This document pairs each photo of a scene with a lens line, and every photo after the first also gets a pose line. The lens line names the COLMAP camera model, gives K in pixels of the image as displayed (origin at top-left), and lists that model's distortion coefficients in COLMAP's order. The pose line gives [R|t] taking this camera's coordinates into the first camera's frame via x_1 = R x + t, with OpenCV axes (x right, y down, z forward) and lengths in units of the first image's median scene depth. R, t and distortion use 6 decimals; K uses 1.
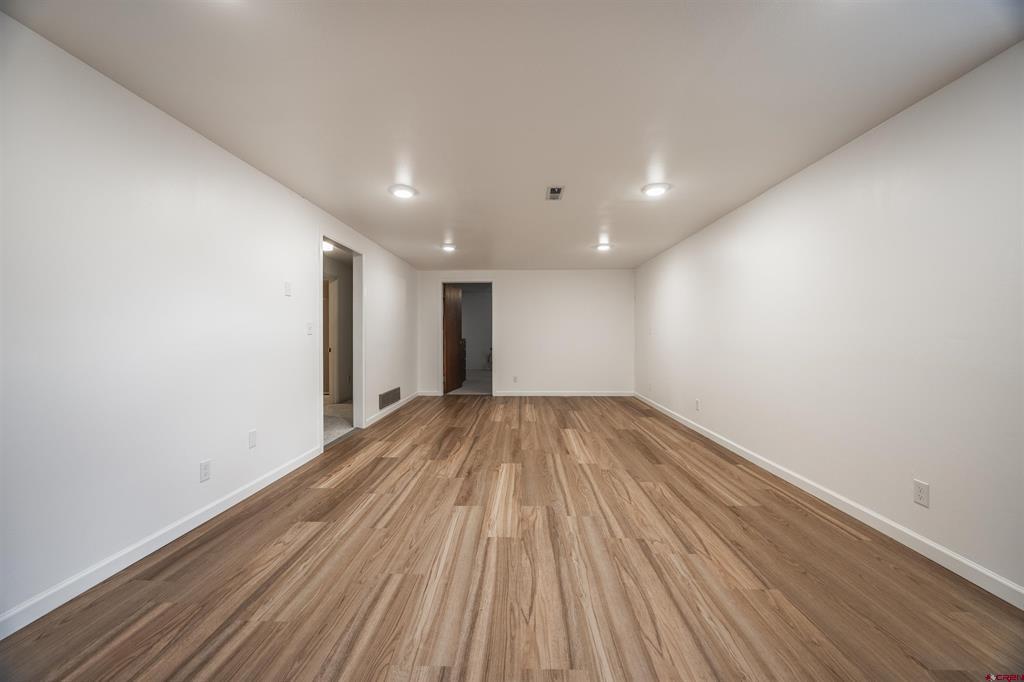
lens RADIAL K [[405.6, 0, 515.5], [0, 405.6, 332.3], [0, 0, 1]] dist [0.001732, 0.000175]
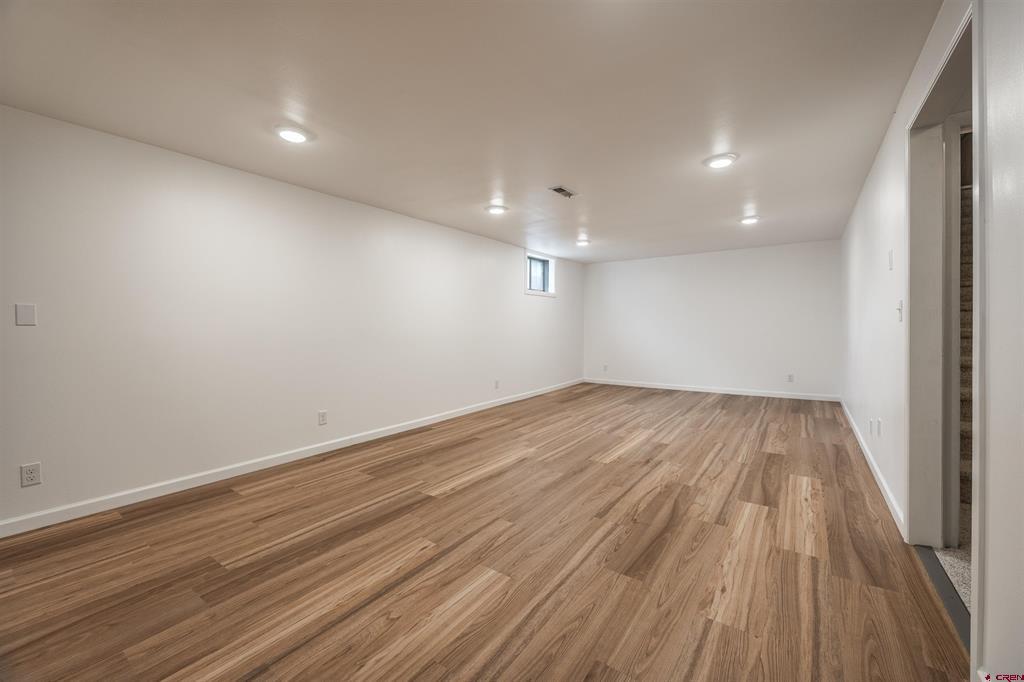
lens RADIAL K [[405.6, 0, 515.5], [0, 405.6, 332.3], [0, 0, 1]] dist [0.001732, 0.000175]
pose [[-0.830065, -0.000540, 0.557667, -0.393129], [0.004289, 0.999964, 0.007353, 0.014992], [-0.557651, 0.008495, -0.830032, 1.962505]]
